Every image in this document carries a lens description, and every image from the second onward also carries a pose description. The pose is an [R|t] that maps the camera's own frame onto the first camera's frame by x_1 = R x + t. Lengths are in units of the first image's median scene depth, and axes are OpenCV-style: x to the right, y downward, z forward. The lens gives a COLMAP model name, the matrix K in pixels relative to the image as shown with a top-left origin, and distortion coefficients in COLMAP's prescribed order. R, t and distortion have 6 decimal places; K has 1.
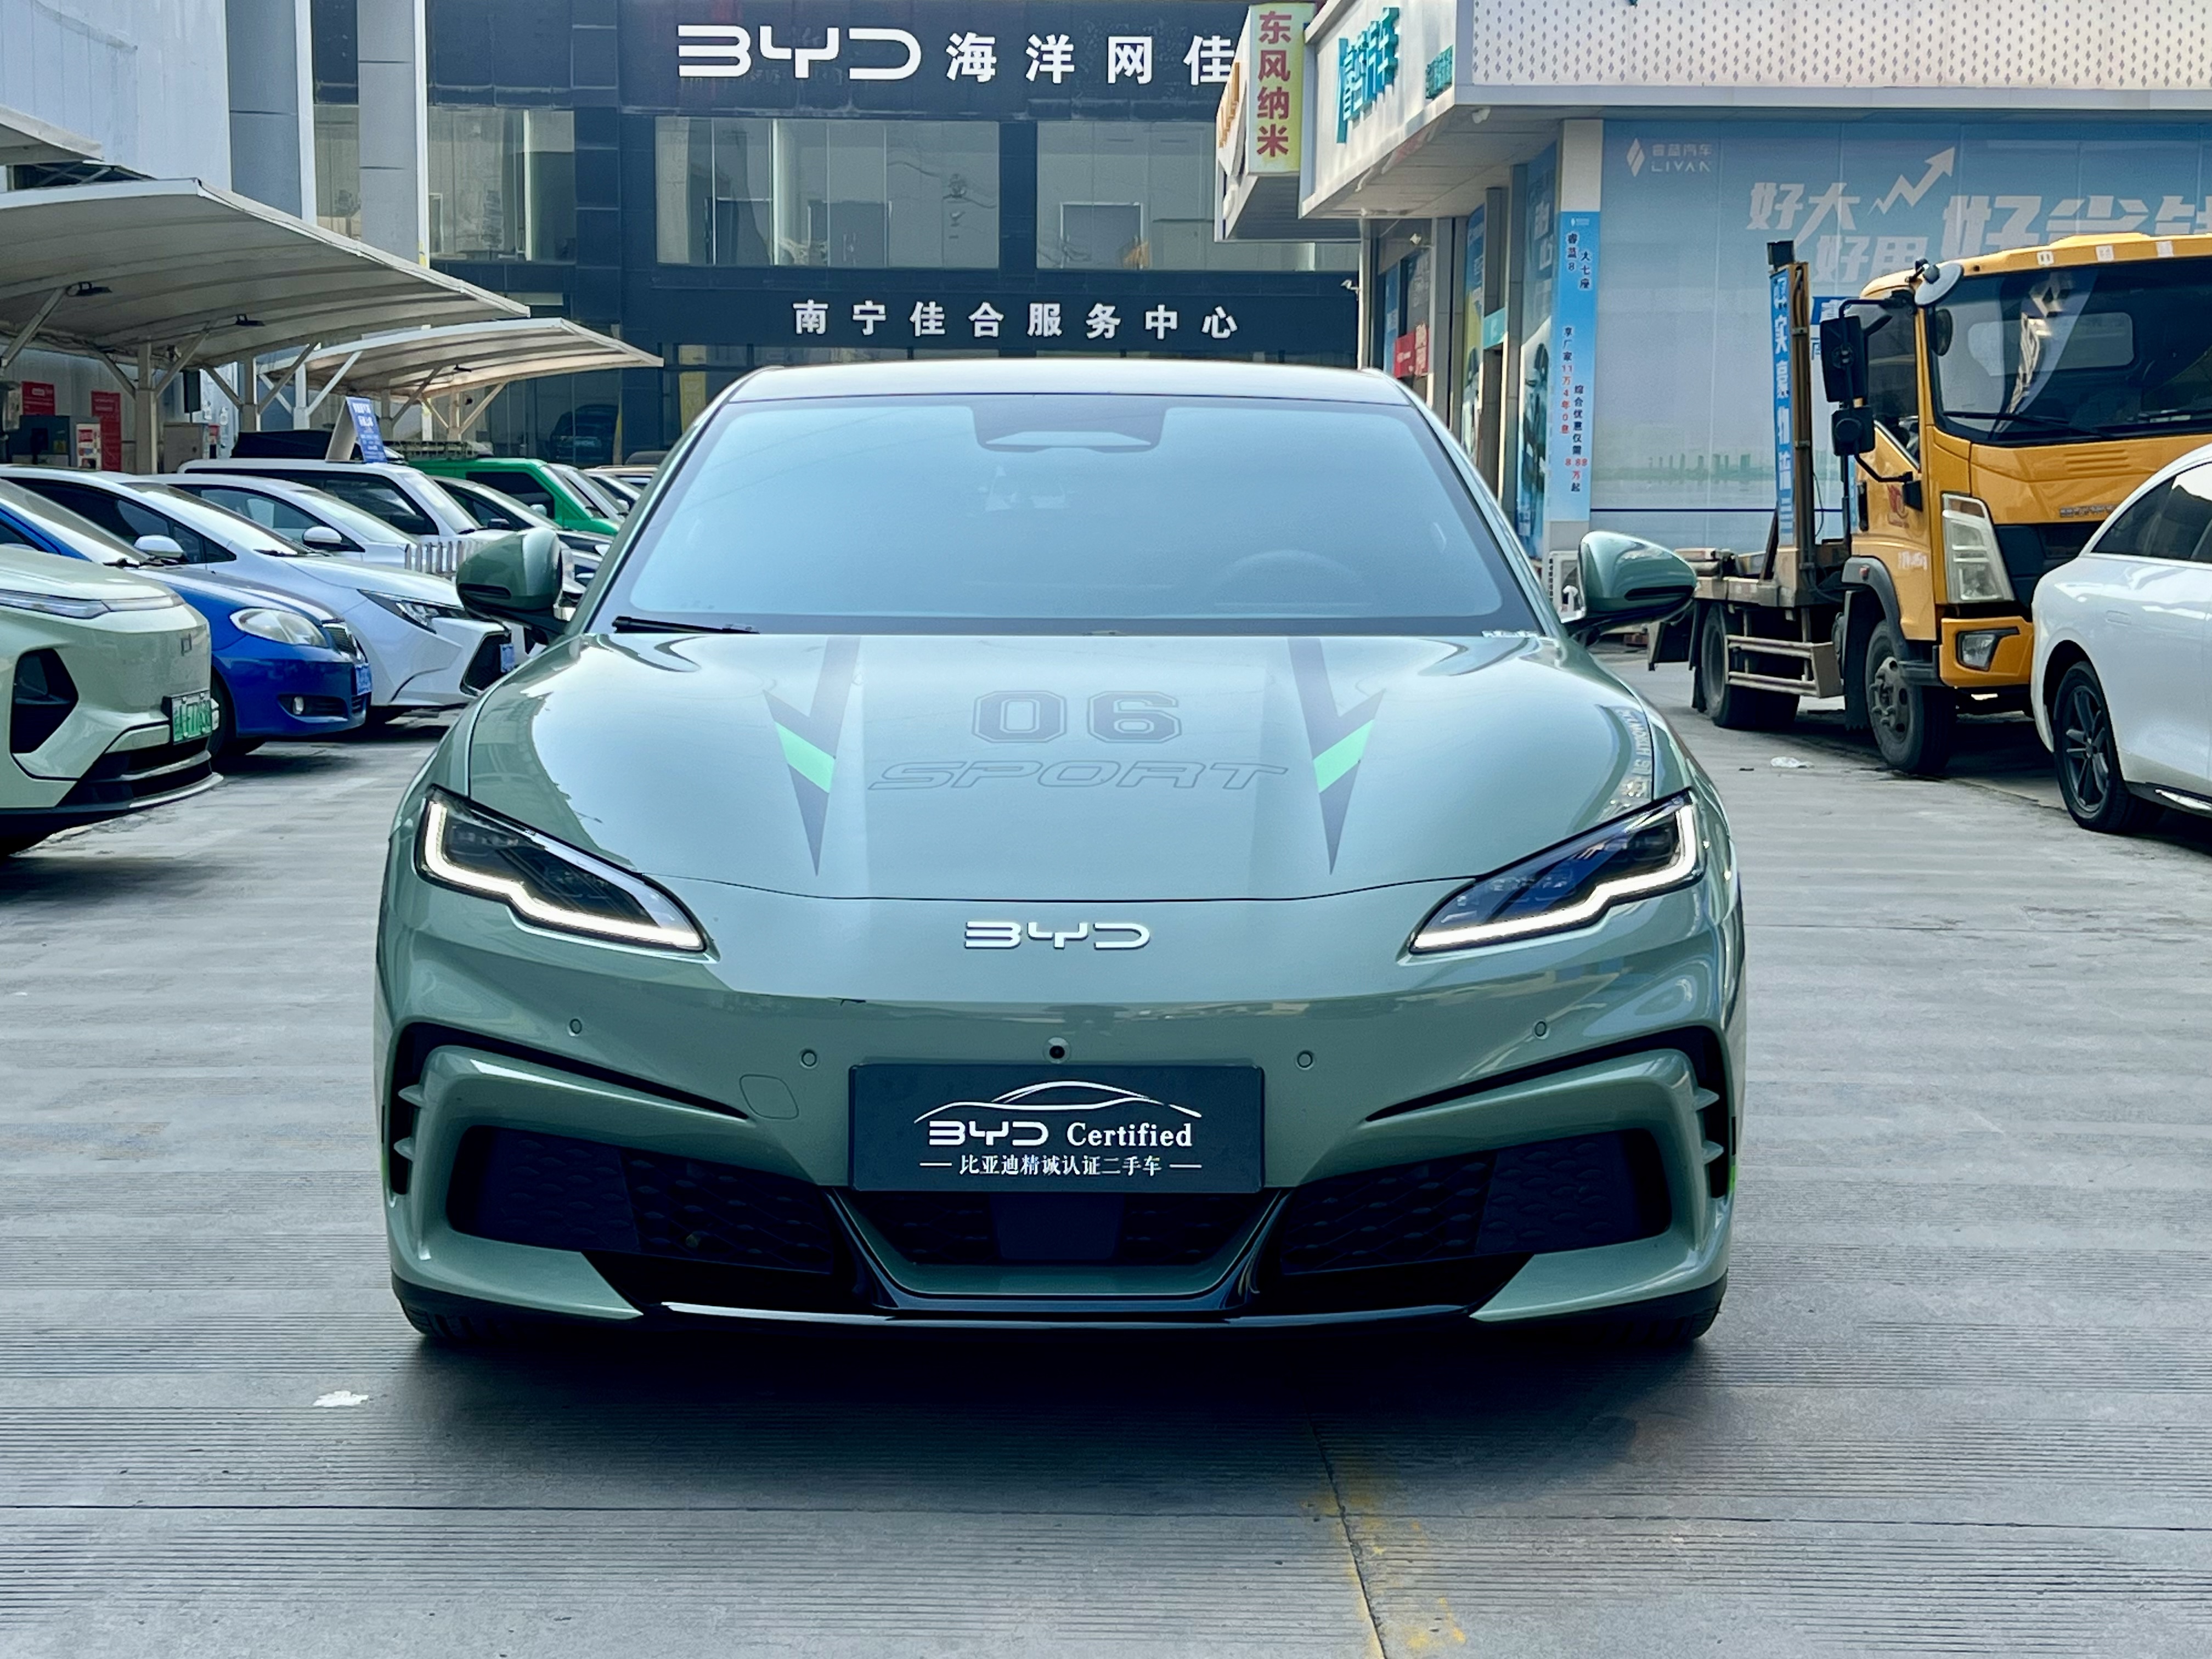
lens RADIAL K [[3307.3, 0, 1106.0], [0, 3307.3, 829.5], [0, 0, 1]] dist [0.207379, -0.724716]
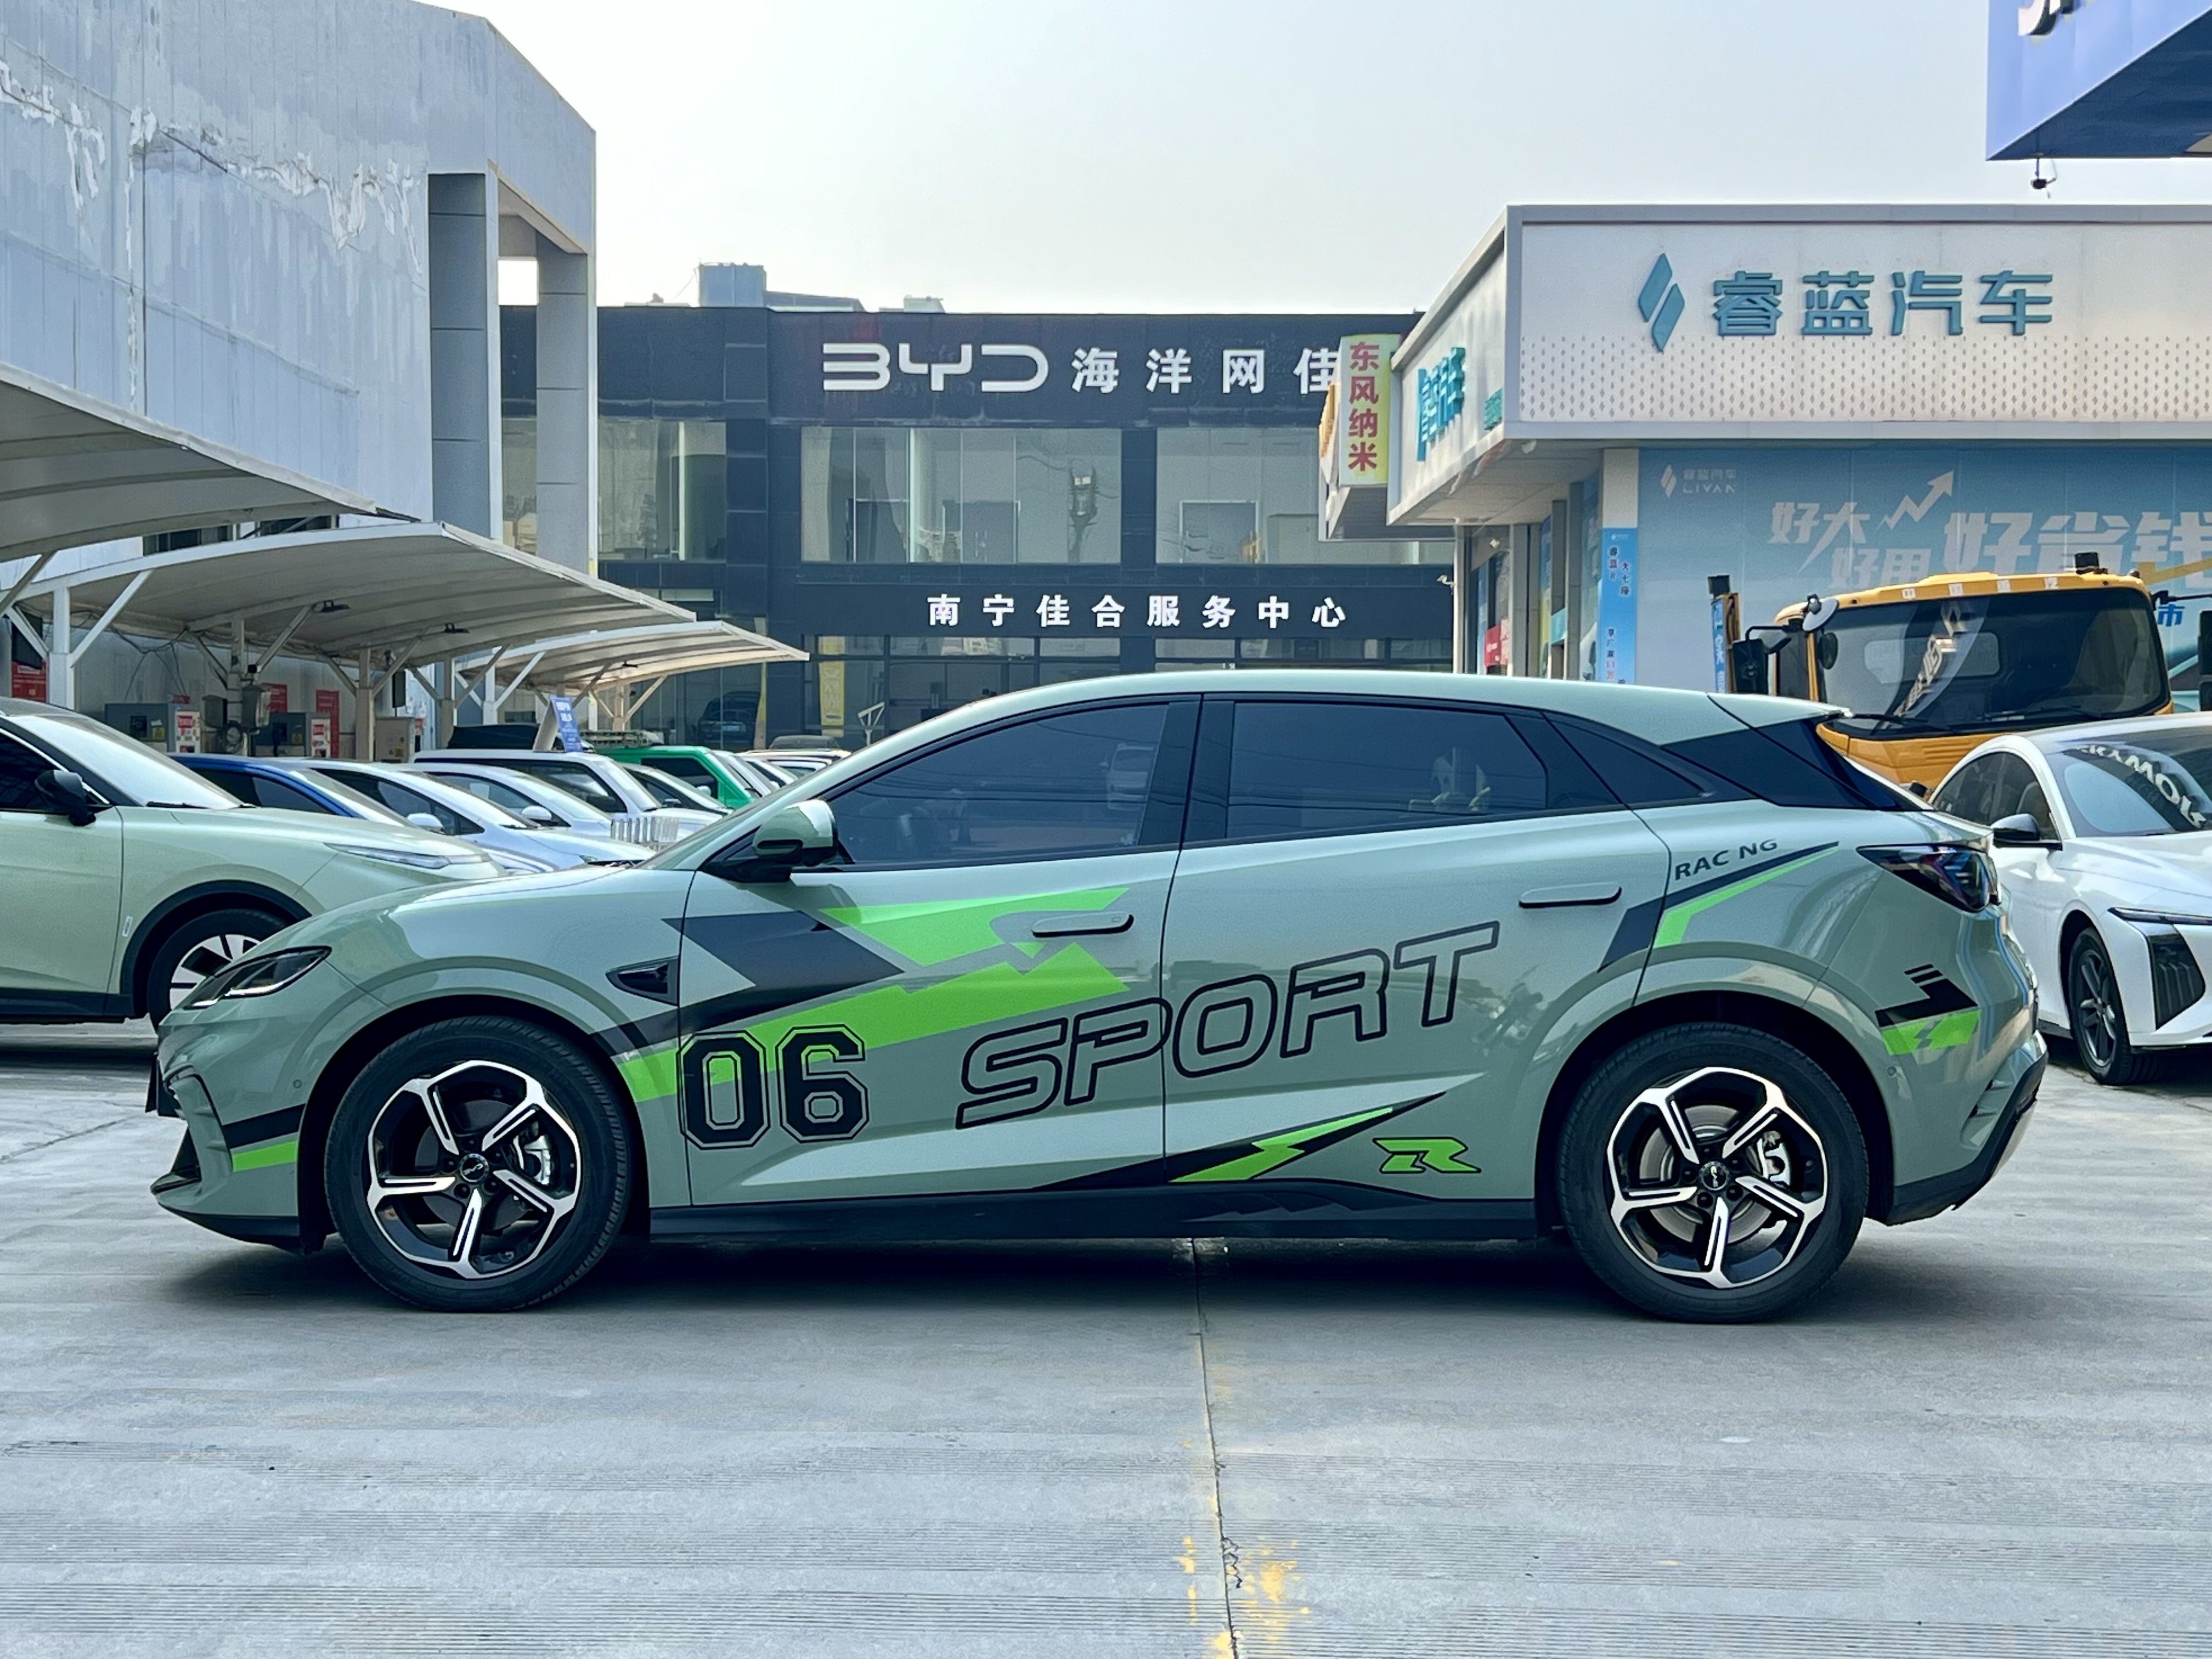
lens RADIAL K [[3418.7, 0, 1120.3], [0, 3418.7, 830.5], [0, 0, 1]] dist [0.216653, -0.795834]
pose [[0.999336, -0.001731, -0.036383, 0.011430], [-0.001321, 0.996492, -0.083682, 0.012224], [0.036401, 0.083675, 0.995828, -0.127836]]
